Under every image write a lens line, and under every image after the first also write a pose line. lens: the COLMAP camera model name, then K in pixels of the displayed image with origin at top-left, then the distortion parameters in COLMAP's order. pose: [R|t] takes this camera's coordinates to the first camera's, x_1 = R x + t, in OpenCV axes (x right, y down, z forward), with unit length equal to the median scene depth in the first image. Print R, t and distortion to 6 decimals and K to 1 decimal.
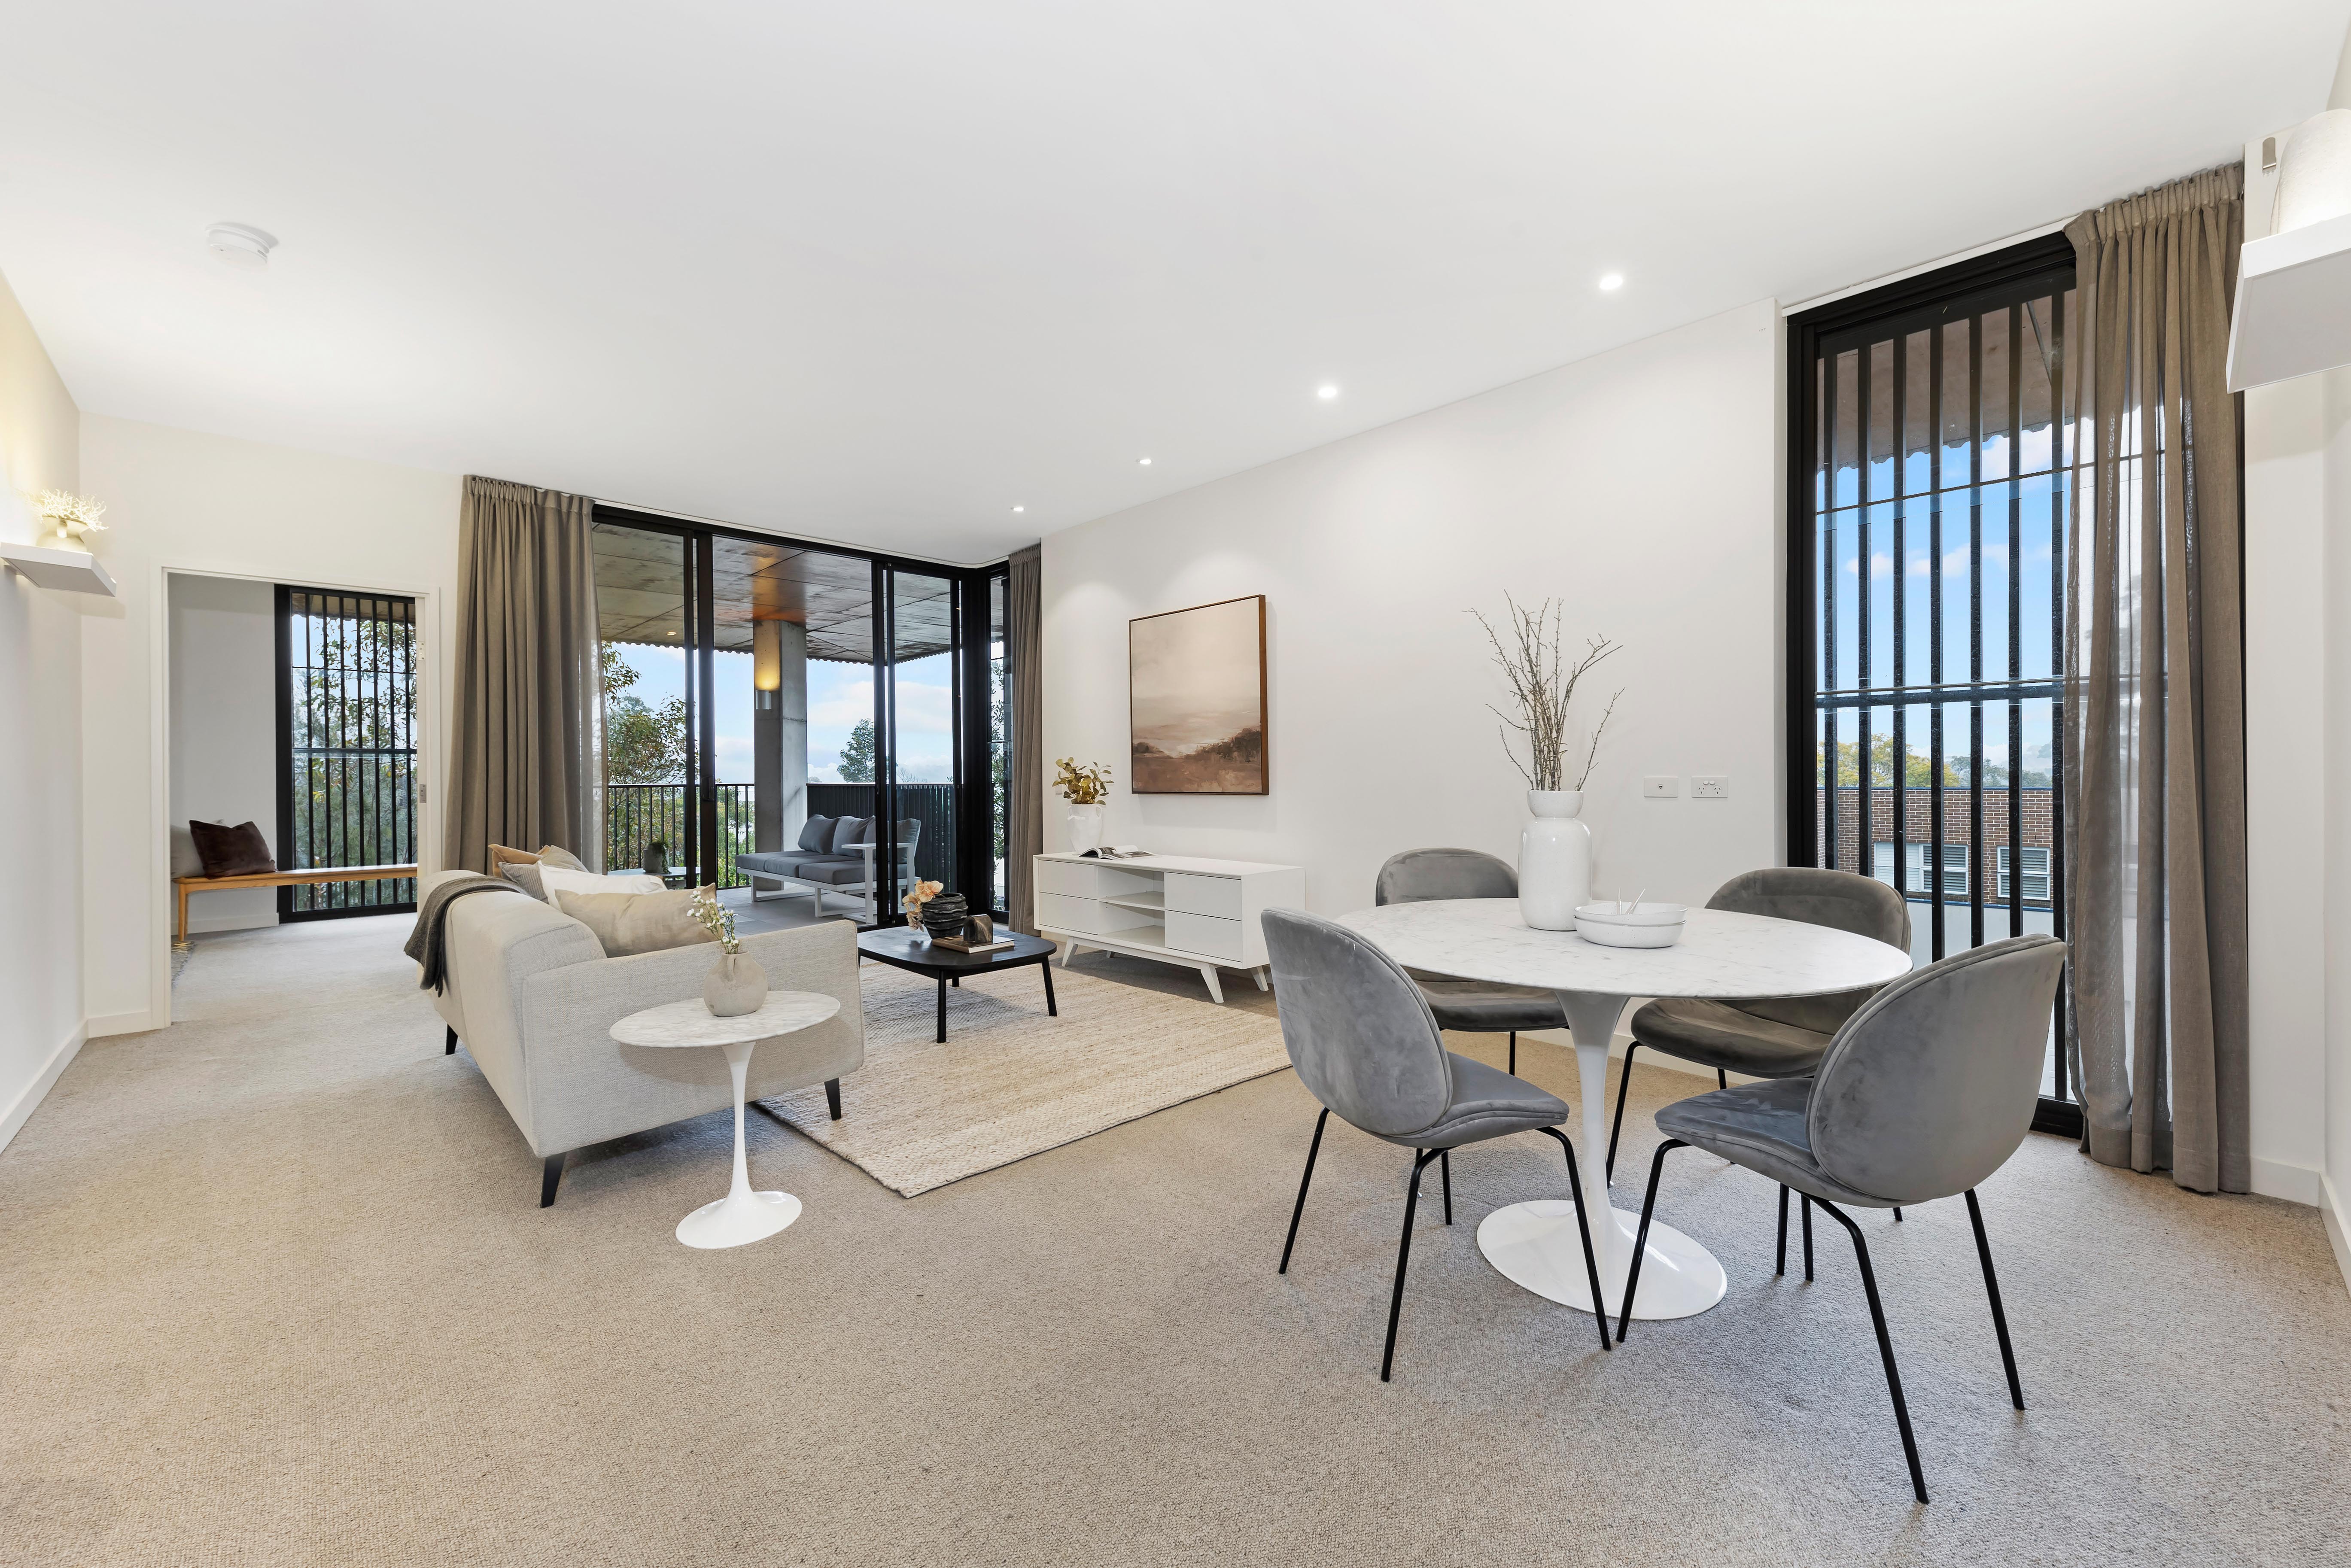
lens RADIAL K [[925.5, 0, 1178.2], [0, 925.5, 783.0], [0, 0, 1]] dist [0.000155, -0.000006]
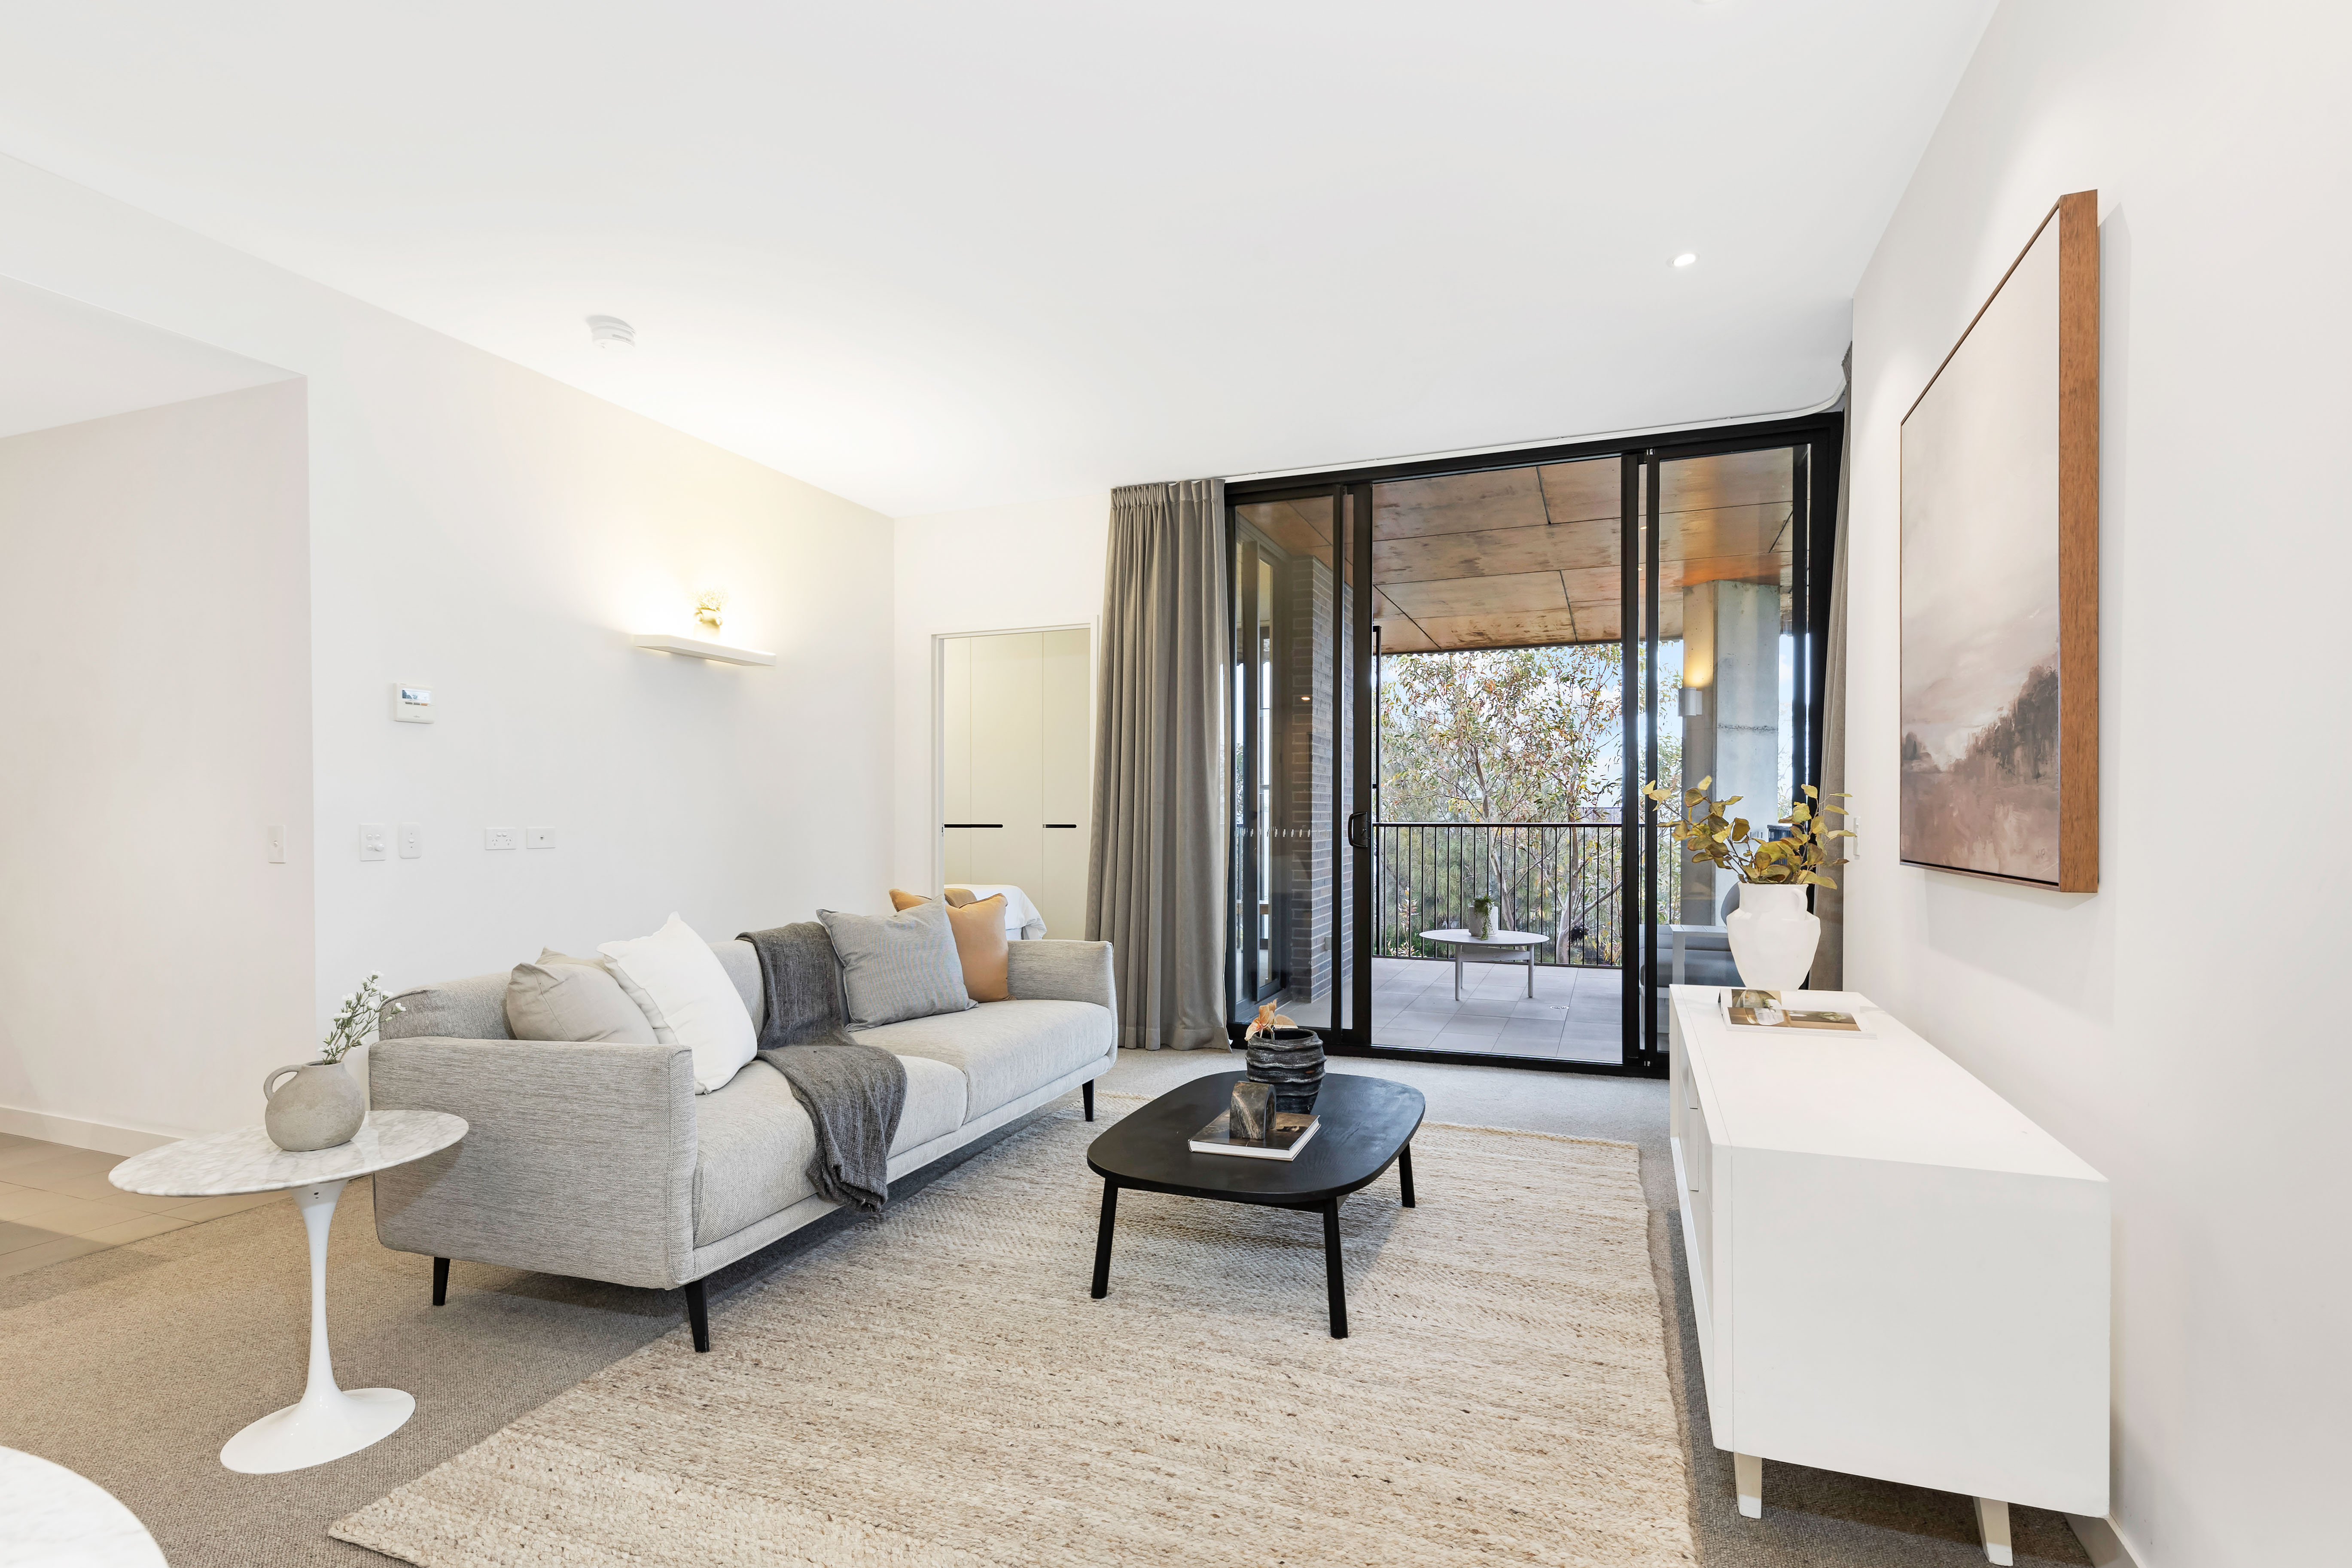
lens RADIAL K [[1118.6, 0, 1201.7], [0, 1118.6, 838.3], [0, 0, 1]] dist [0.002195, -0.000428]
pose [[0.426363, 0.024688, -0.904215, 0.276685], [-0.007629, 0.999690, 0.023697, -0.009084], [0.904520, -0.003205, 0.426419, 0.569788]]
